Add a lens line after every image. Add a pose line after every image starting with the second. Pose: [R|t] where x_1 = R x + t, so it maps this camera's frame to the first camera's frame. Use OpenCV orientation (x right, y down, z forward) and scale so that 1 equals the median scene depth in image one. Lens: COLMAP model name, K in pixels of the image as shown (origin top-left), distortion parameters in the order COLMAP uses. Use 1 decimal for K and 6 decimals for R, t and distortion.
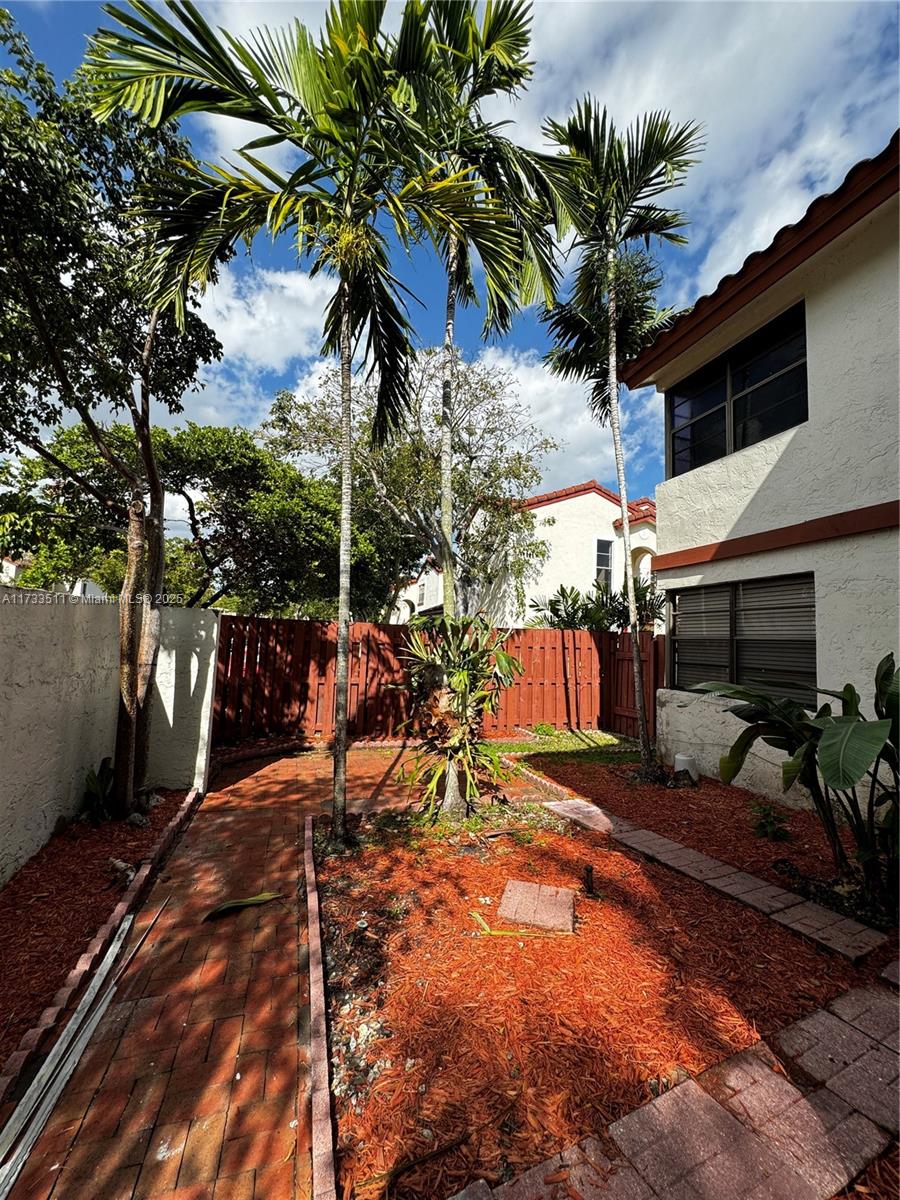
lens RADIAL K [[481.5, 0, 449.7], [0, 481.5, 598.0], [0, 0, 1]] dist [-0.006212, 0.001399]
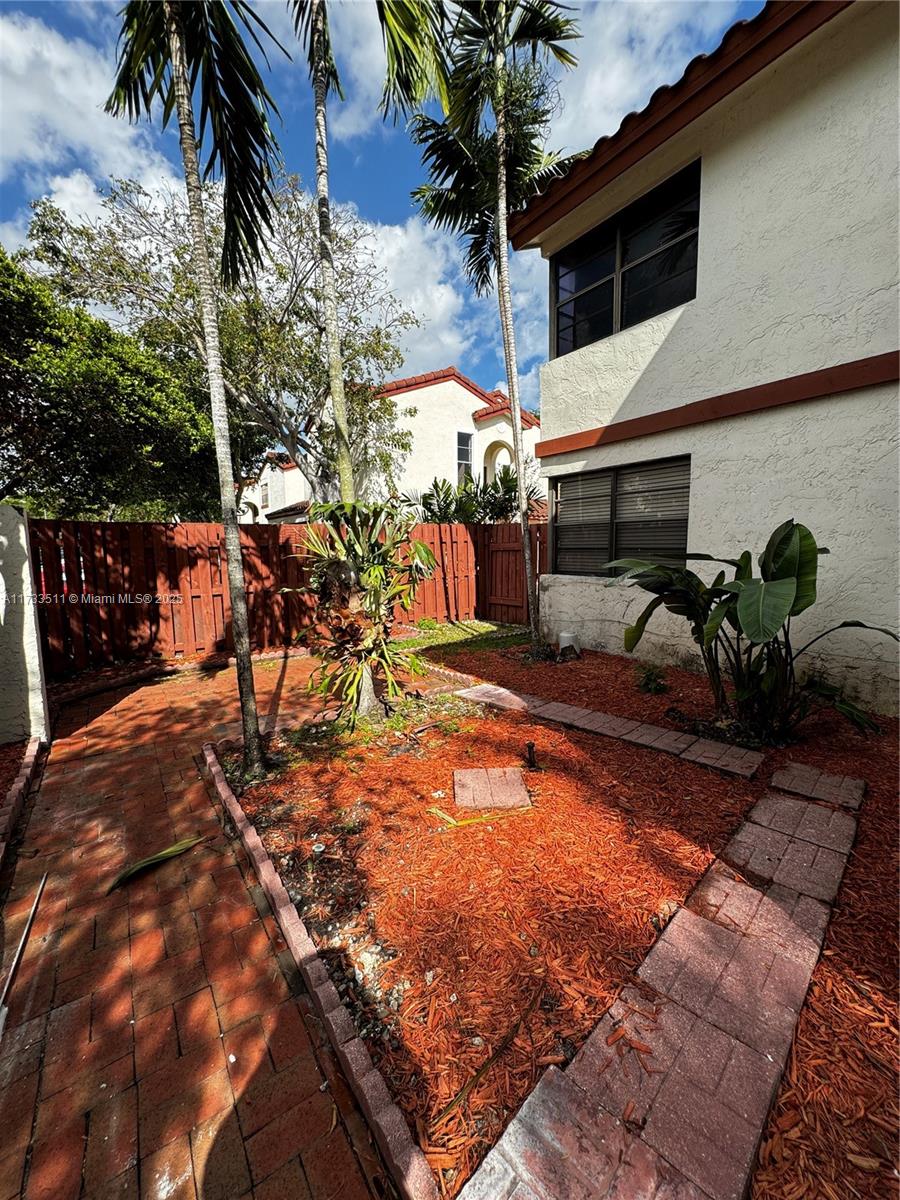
lens RADIAL K [[481.5, 0, 452.0], [0, 481.5, 602.1], [0, 0, 1]] dist [-0.006212, 0.001399]
pose [[0.950535, -0.086683, 0.298277, -0.092779], [0.022385, 0.976891, 0.212560, 0.026769], [-0.309810, -0.195369, 0.930510, 0.098007]]
